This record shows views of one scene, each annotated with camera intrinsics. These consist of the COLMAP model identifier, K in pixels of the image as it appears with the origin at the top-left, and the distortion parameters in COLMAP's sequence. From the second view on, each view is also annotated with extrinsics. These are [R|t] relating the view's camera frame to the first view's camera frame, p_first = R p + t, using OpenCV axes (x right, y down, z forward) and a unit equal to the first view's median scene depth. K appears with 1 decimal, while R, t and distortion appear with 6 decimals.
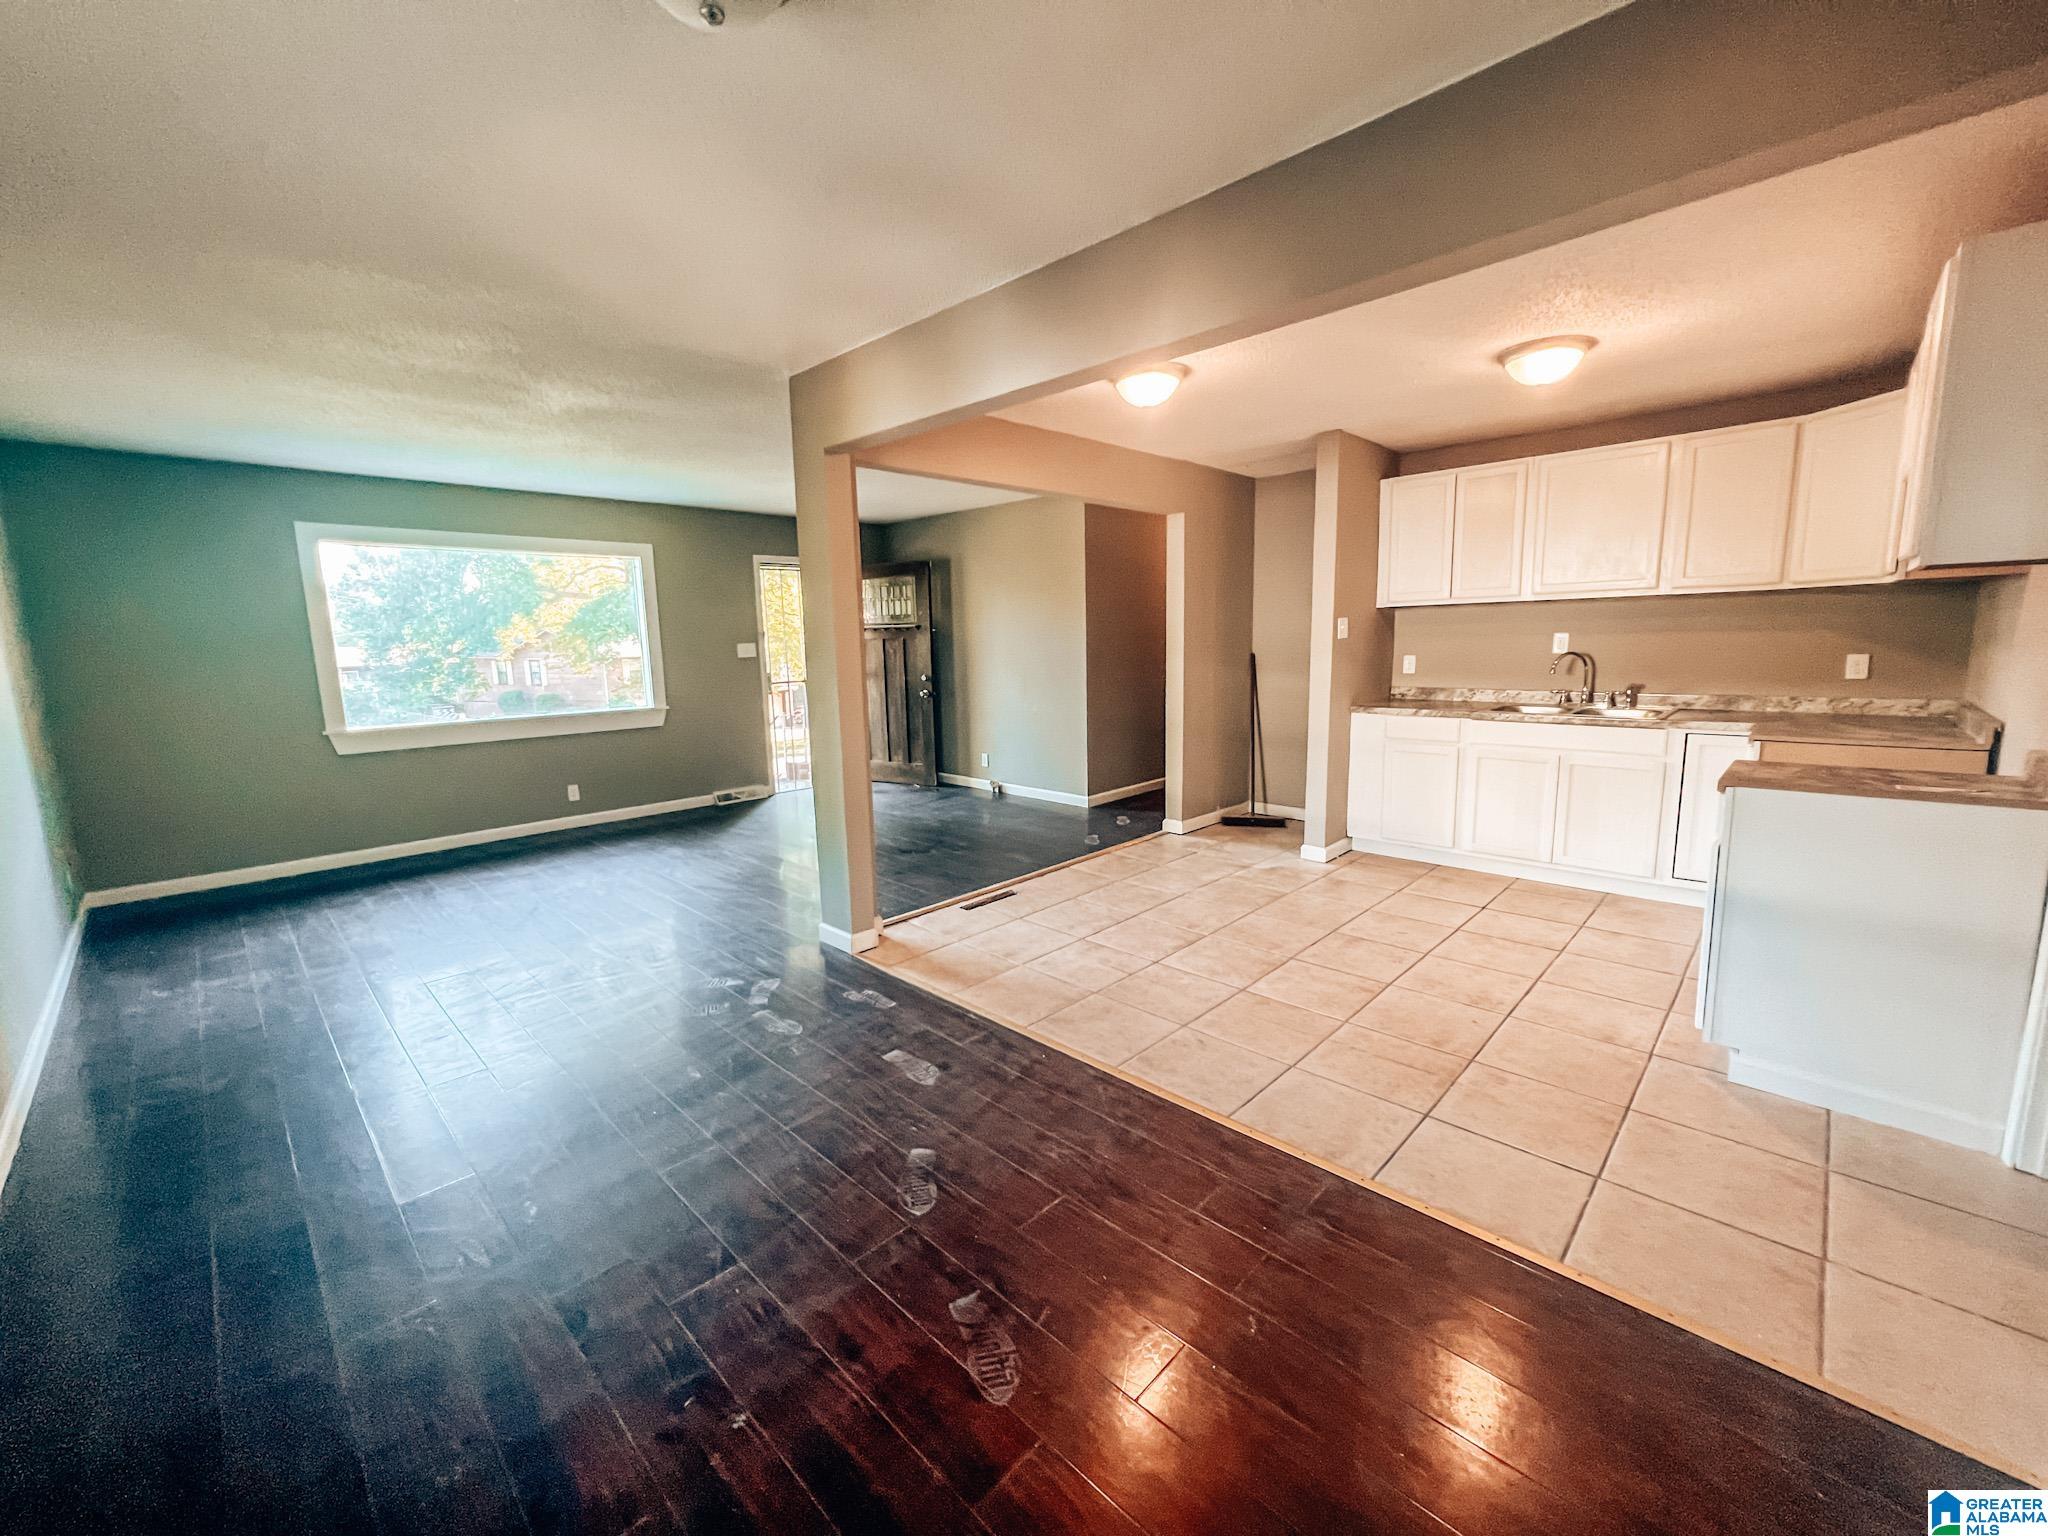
lens RADIAL K [[828.5, 0, 1022.0], [0, 828.5, 776.0], [0, 0, 1]] dist [-0.003336, -0.000342]
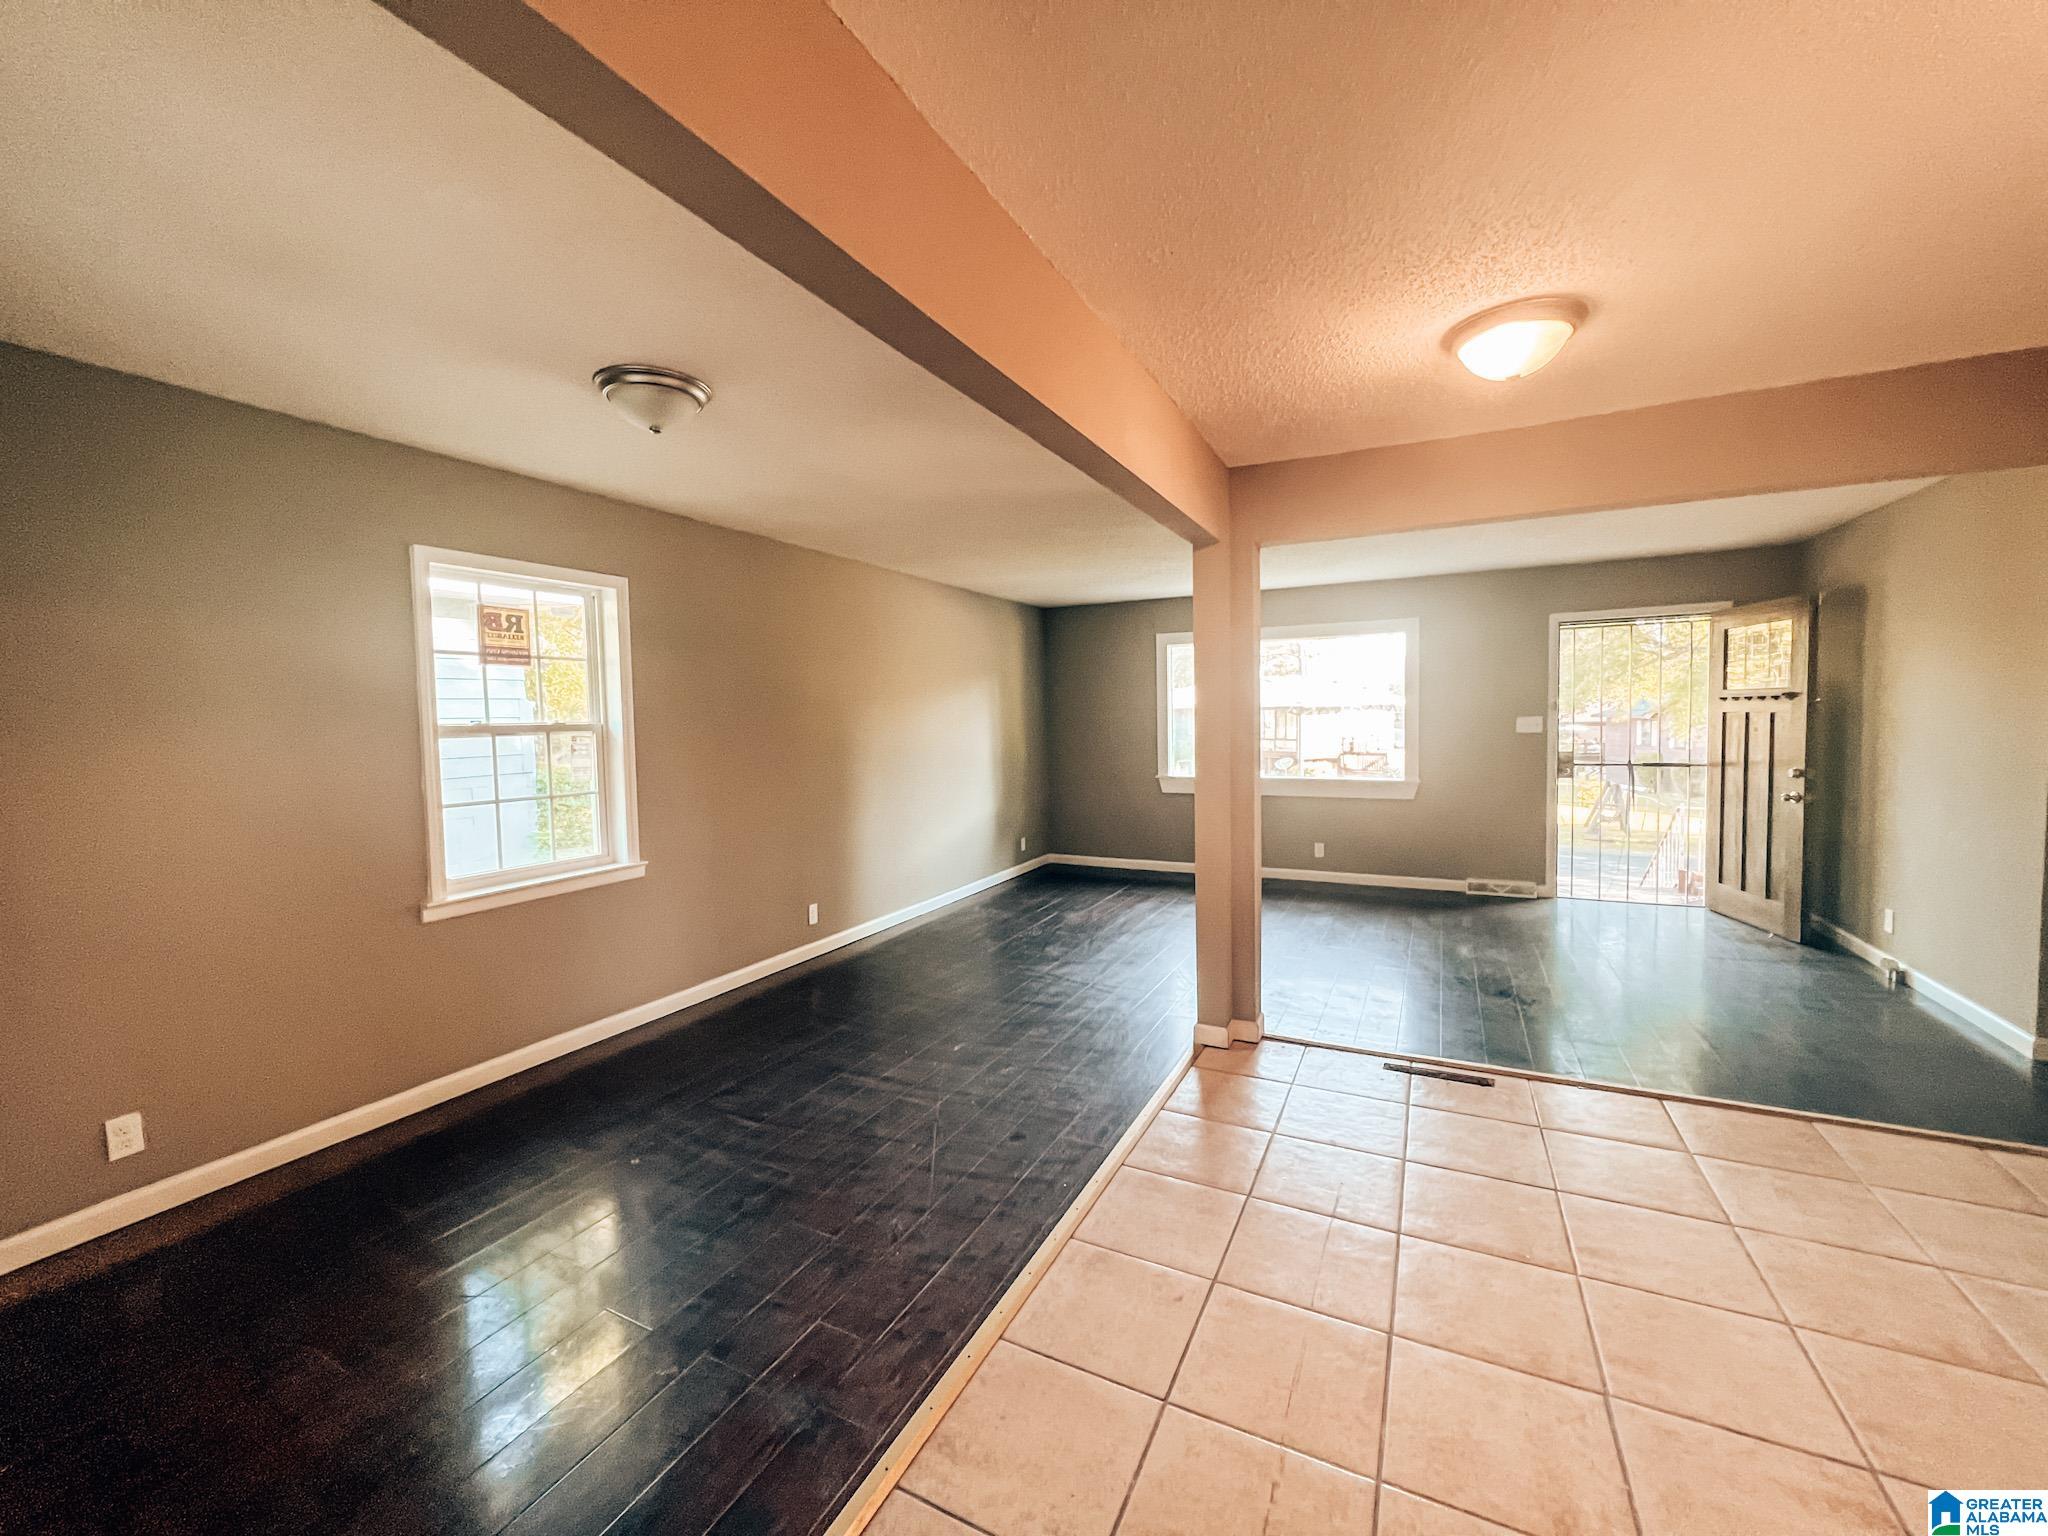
lens RADIAL K [[828.5, 0, 1016.3], [0, 828.5, 765.8], [0, 0, 1]] dist [-0.003336, -0.000342]
pose [[0.283709, 0.071105, -0.956270, 0.513003], [-0.146814, 0.988710, 0.029960, -0.084835], [0.947605, 0.131894, 0.290946, 0.371093]]
